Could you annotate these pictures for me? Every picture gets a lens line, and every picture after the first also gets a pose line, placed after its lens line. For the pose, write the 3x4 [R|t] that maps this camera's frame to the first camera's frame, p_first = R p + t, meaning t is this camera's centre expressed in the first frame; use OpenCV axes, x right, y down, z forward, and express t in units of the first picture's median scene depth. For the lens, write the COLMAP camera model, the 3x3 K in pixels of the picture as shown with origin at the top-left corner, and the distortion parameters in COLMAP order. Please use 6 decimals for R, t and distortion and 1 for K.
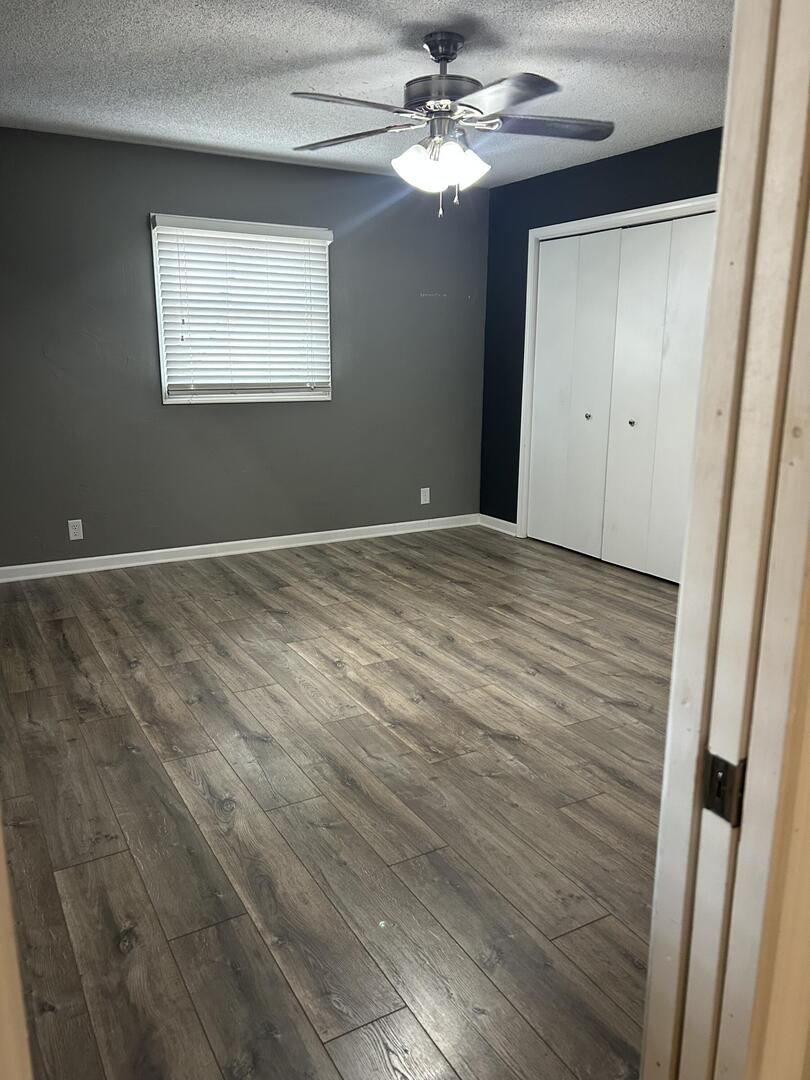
lens RADIAL K [[817.5, 0, 402.1], [0, 817.5, 536.7], [0, 0, 1]] dist [0.031651, -0.015053]
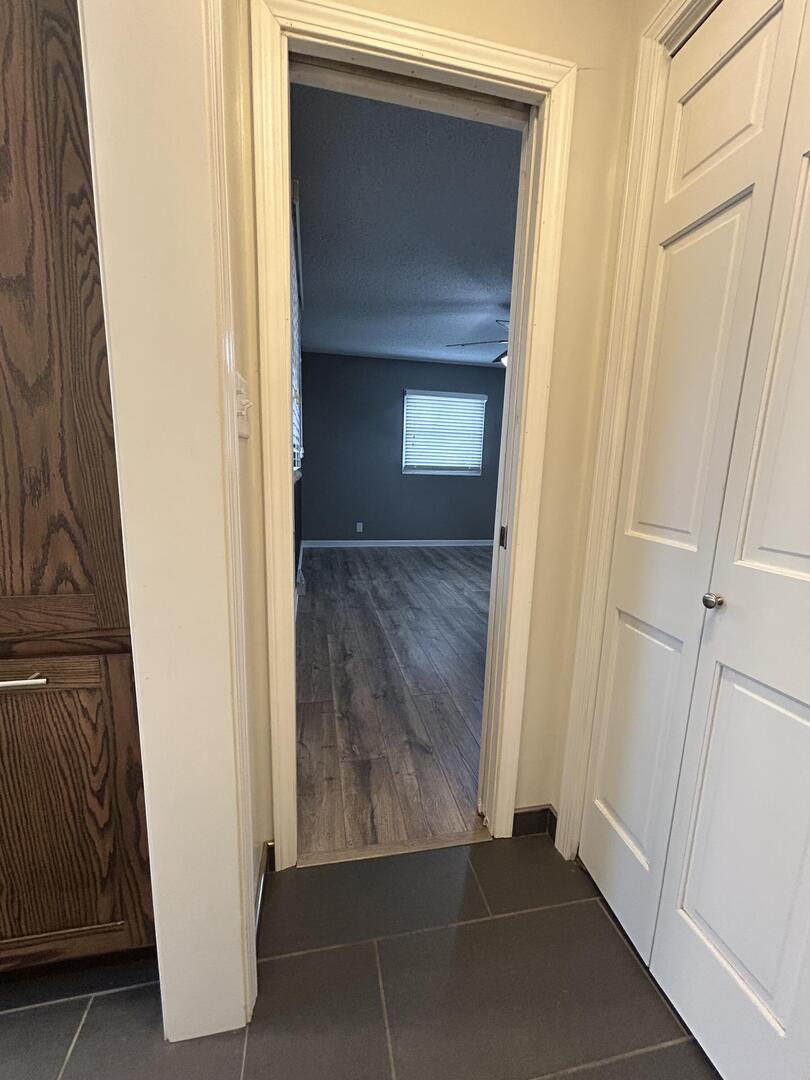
lens RADIAL K [[434.6, 0, 405.1], [0, 434.6, 544.6], [0, 0, 1]] dist [-0.000120, -0.000111]
pose [[0.951279, 0.083796, -0.296725, 0.111430], [-0.097646, 0.994702, -0.032137, 0.090031], [0.292460, 0.059545, 0.954422, -0.141377]]
